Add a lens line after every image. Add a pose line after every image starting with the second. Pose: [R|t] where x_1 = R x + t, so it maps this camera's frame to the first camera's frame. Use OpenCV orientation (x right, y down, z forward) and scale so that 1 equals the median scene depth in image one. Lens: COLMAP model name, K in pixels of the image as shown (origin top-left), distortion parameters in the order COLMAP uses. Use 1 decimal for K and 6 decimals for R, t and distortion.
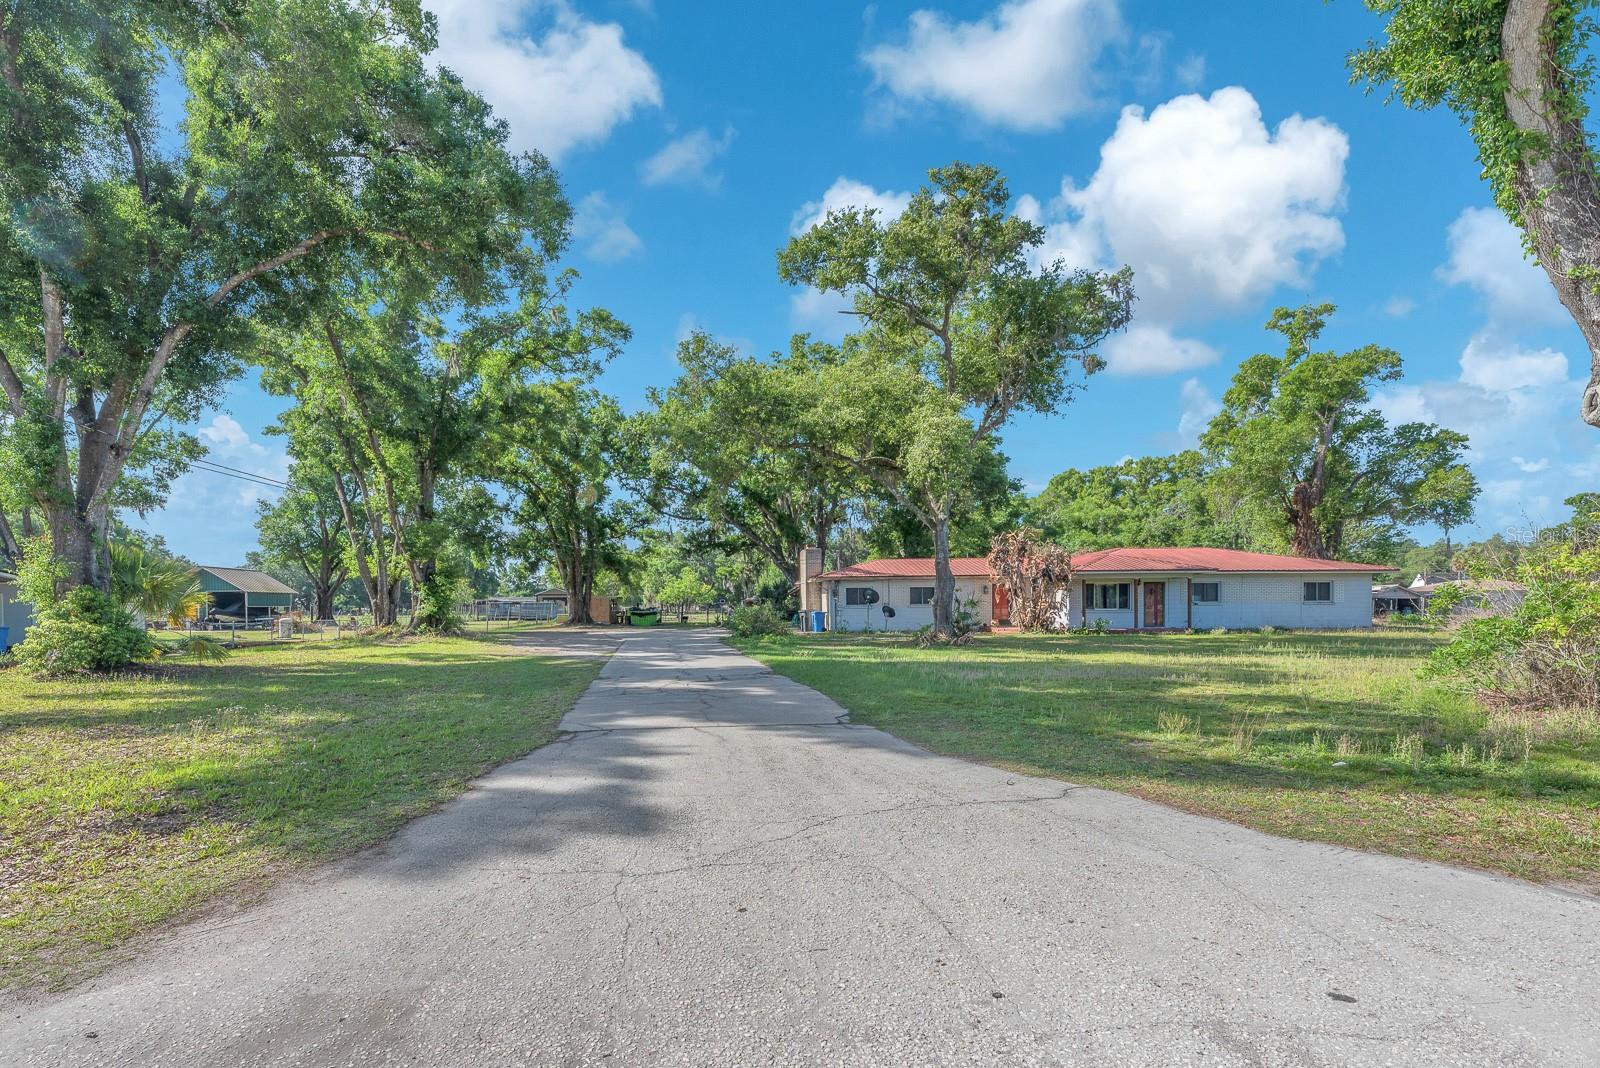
lens RADIAL K [[719.4, 0, 800.0], [0, 719.4, 534.0], [0, 0, 1]] dist [0.001202, 0.000150]
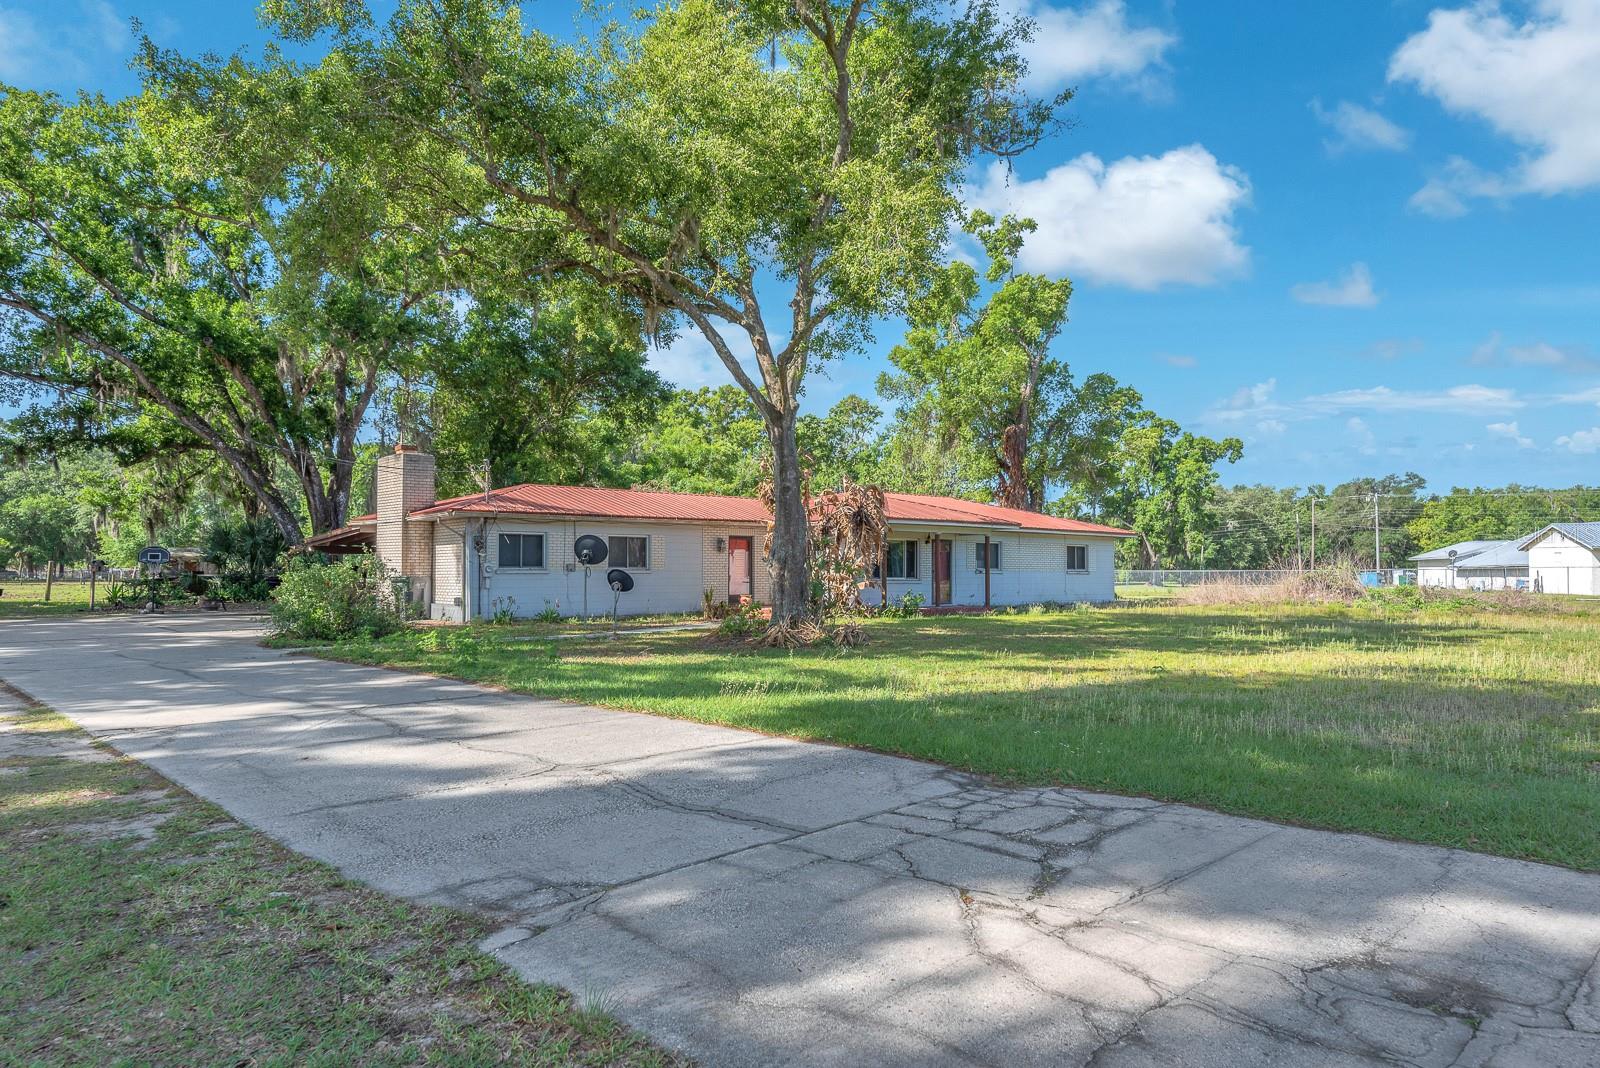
lens RADIAL K [[949.9, 0, 800.0], [0, 949.9, 534.0], [0, 0, 1]] dist [-0.067996, -0.000286]
pose [[0.785318, 0.034190, 0.618147, -0.185654], [-0.067187, 0.997283, 0.030197, 0.042031], [-0.615435, -0.065246, 0.785482, 0.356289]]
